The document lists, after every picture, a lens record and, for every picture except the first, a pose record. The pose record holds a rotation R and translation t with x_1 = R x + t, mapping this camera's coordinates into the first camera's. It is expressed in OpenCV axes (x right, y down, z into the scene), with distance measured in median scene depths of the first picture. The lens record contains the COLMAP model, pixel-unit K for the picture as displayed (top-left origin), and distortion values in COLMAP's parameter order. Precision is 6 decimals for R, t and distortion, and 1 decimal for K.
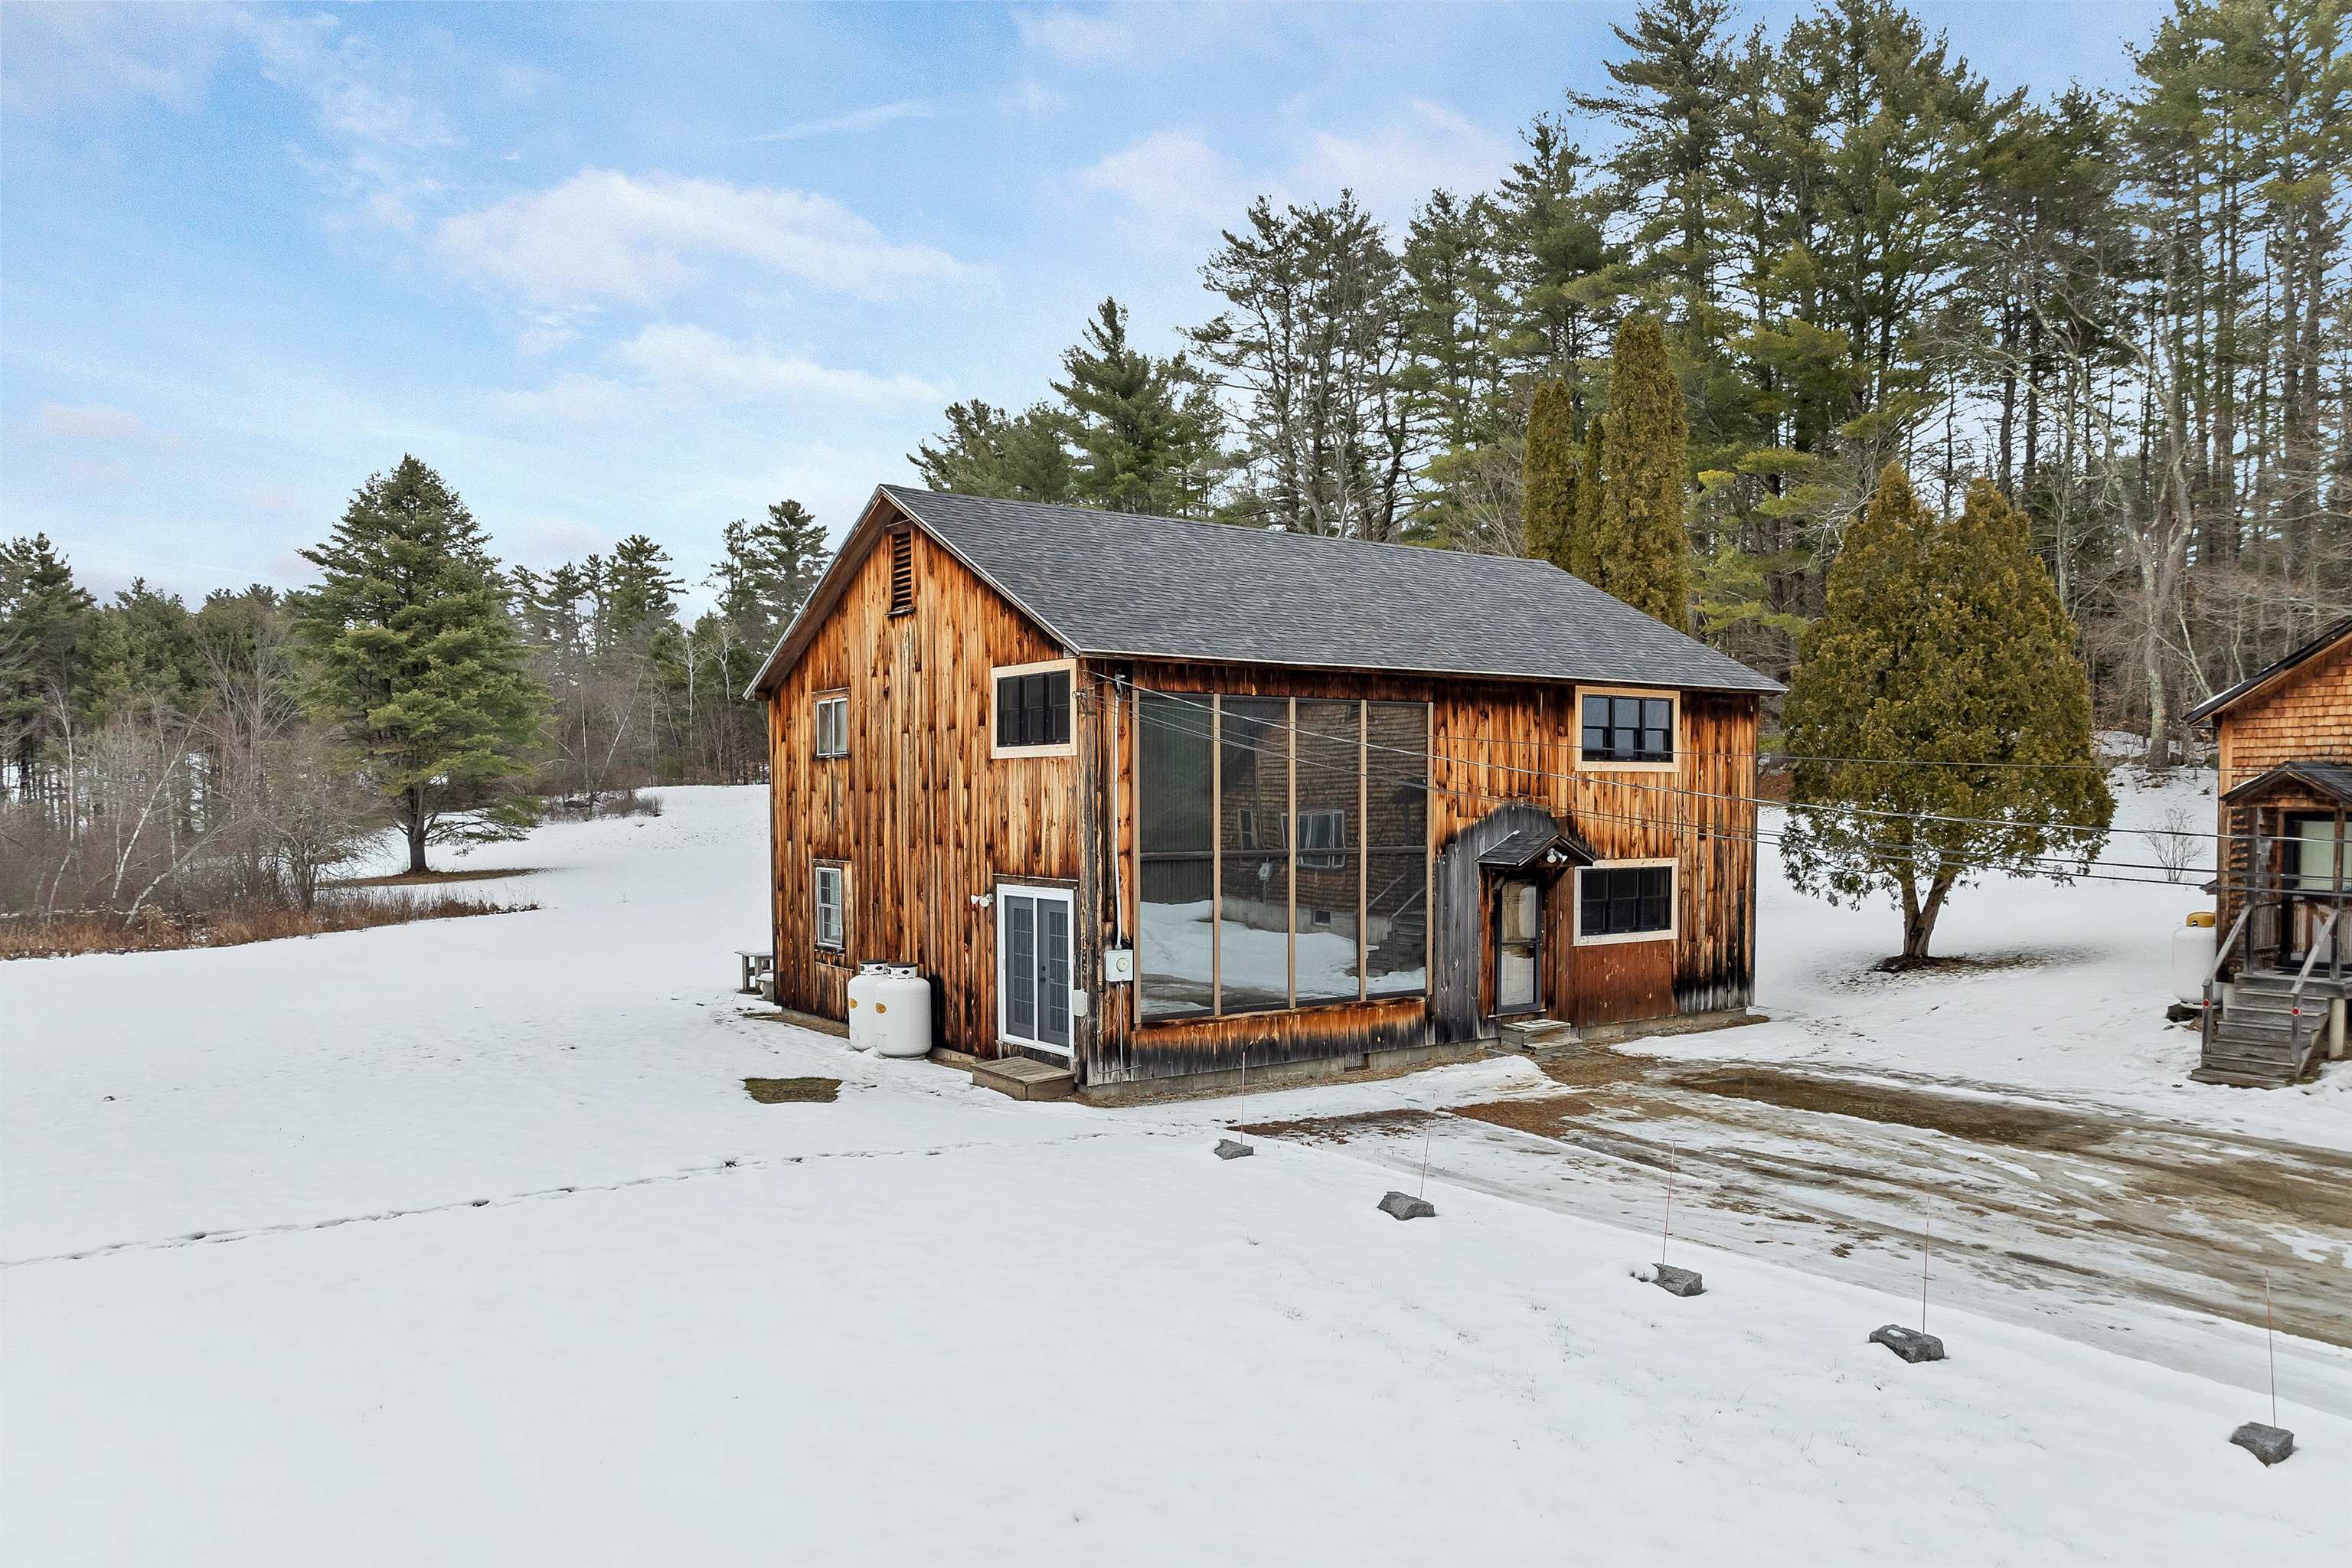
lens RADIAL K [[1678.6, 0, 1186.7], [0, 1678.6, 882.4], [0, 0, 1]] dist [-0.045675, 0.002898]
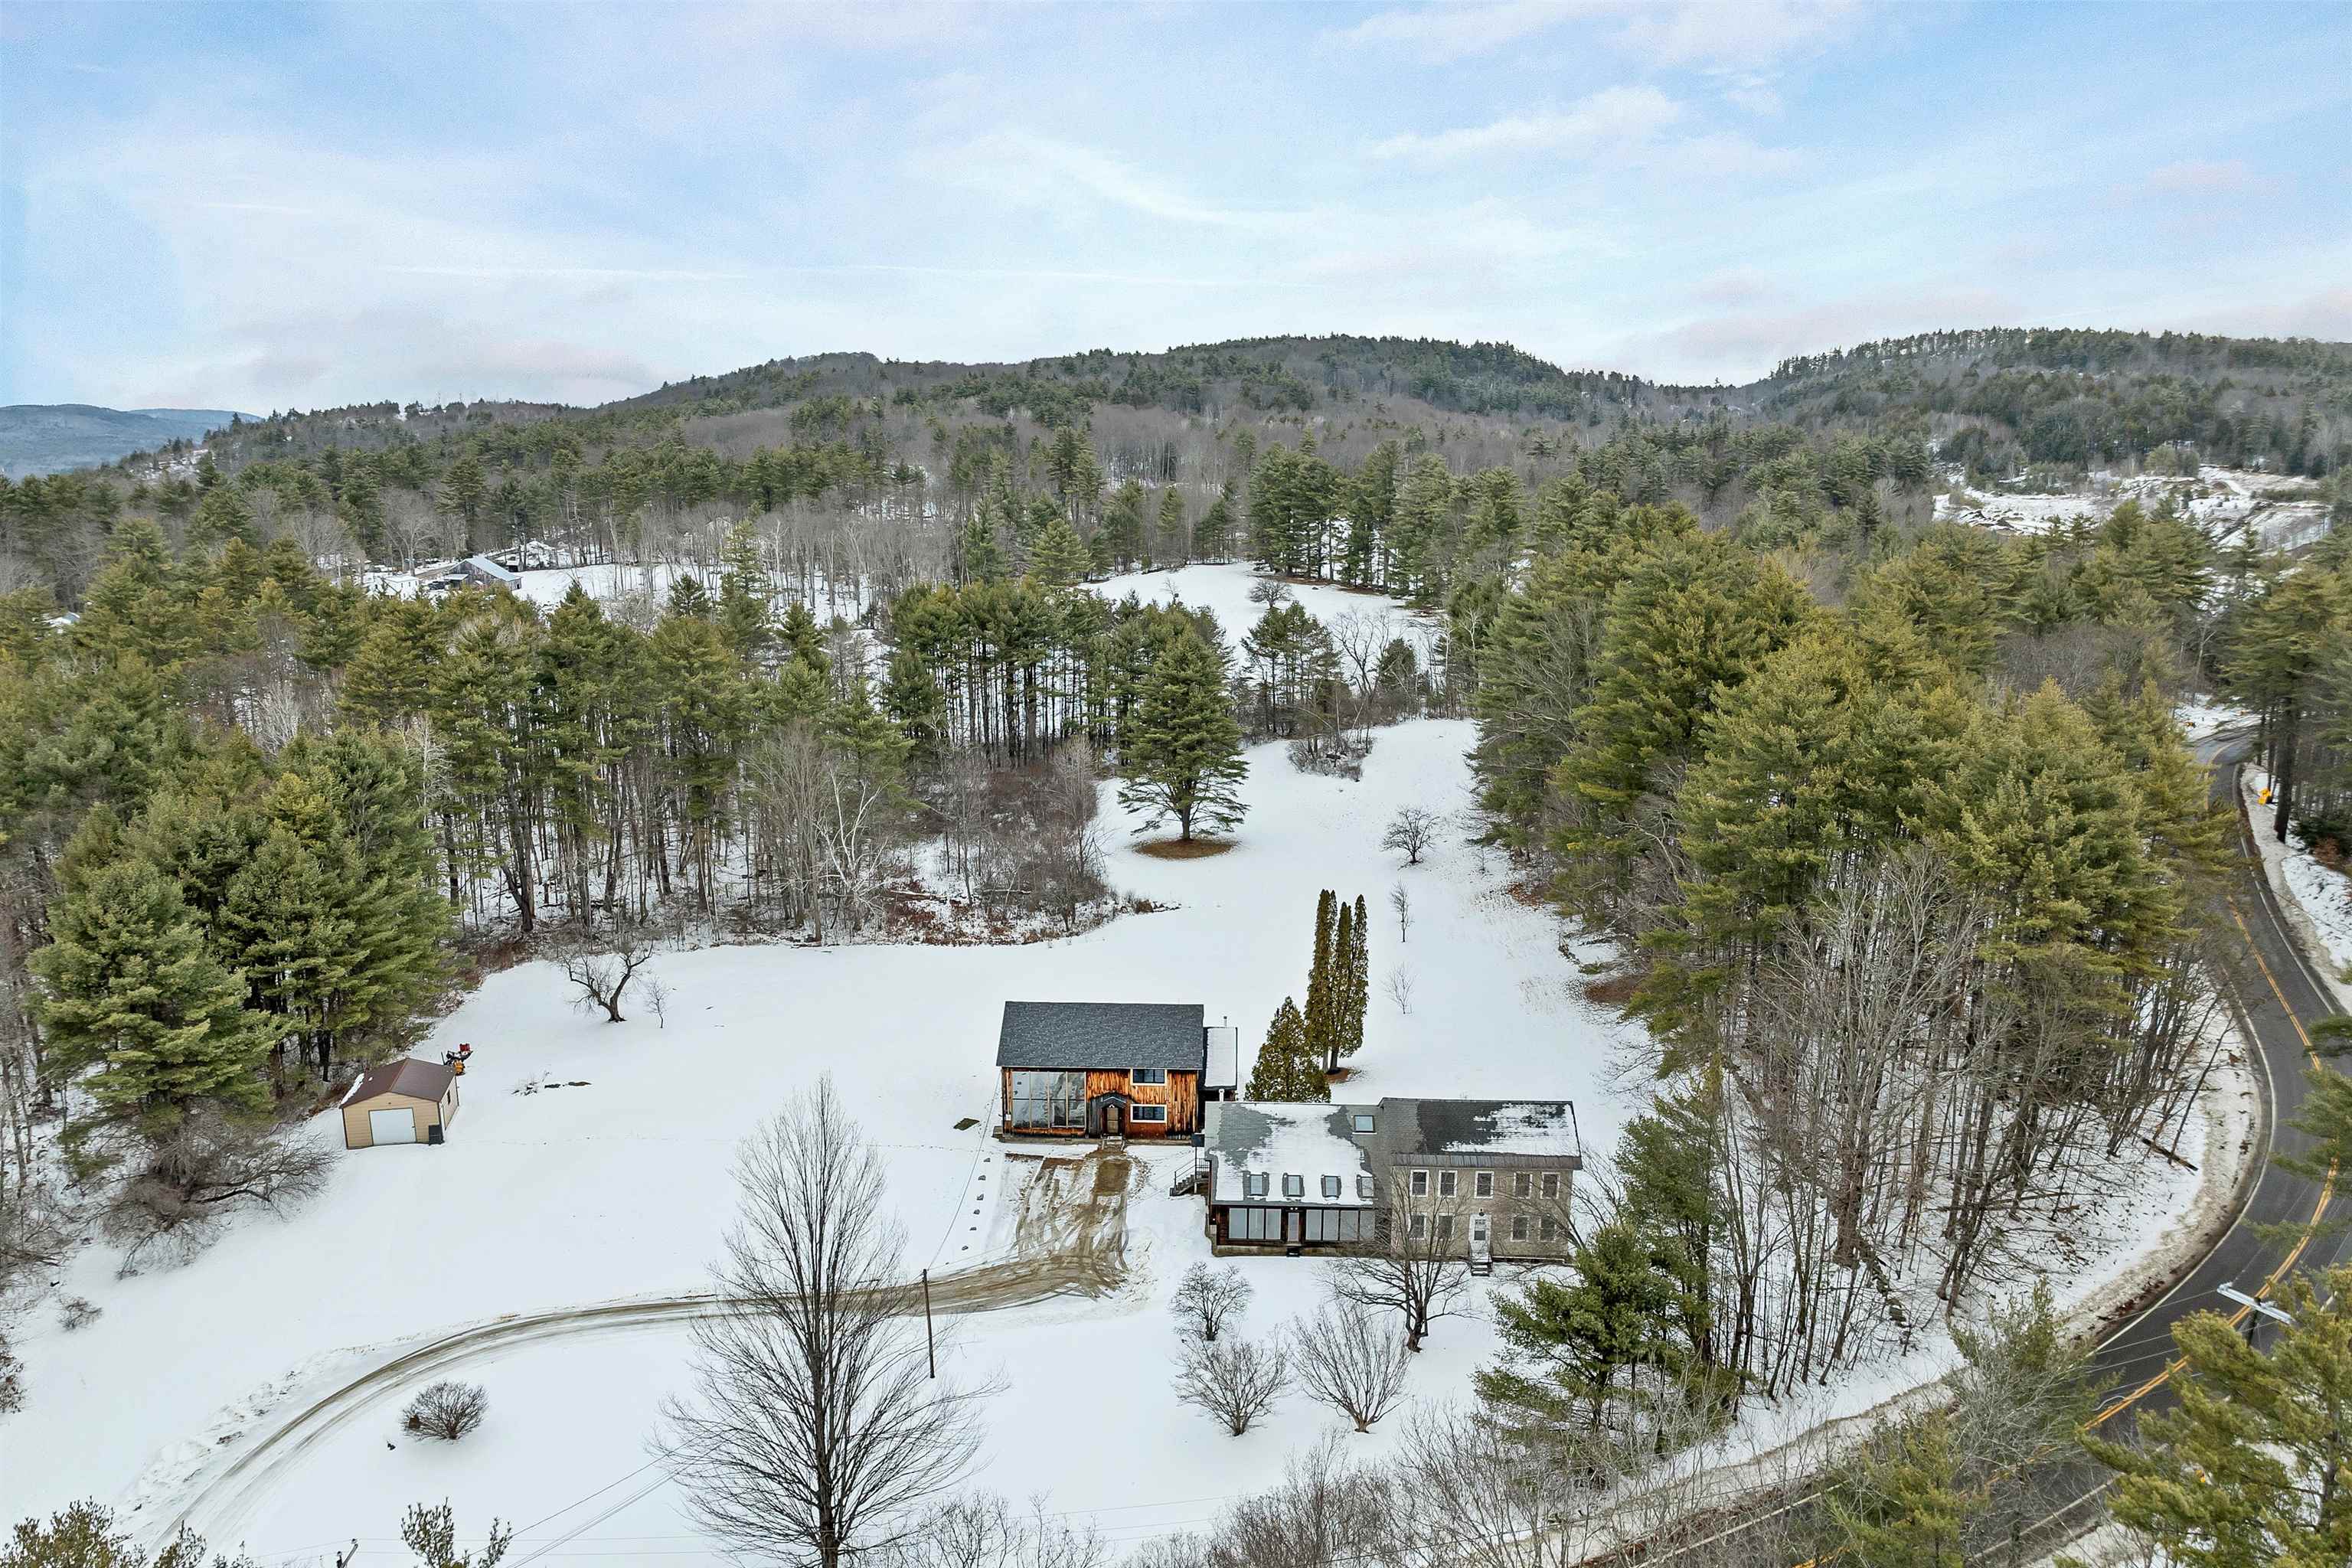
lens RADIAL K [[1678.6, 0, 1186.7], [0, 1678.6, 882.4], [0, 0, 1]] dist [-0.045675, 0.002898]
pose [[0.797219, 0.159932, -0.582120, 2.383008], [-0.036404, 0.975251, 0.218084, -1.308080], [0.602592, -0.152669, 0.783310, -1.934564]]
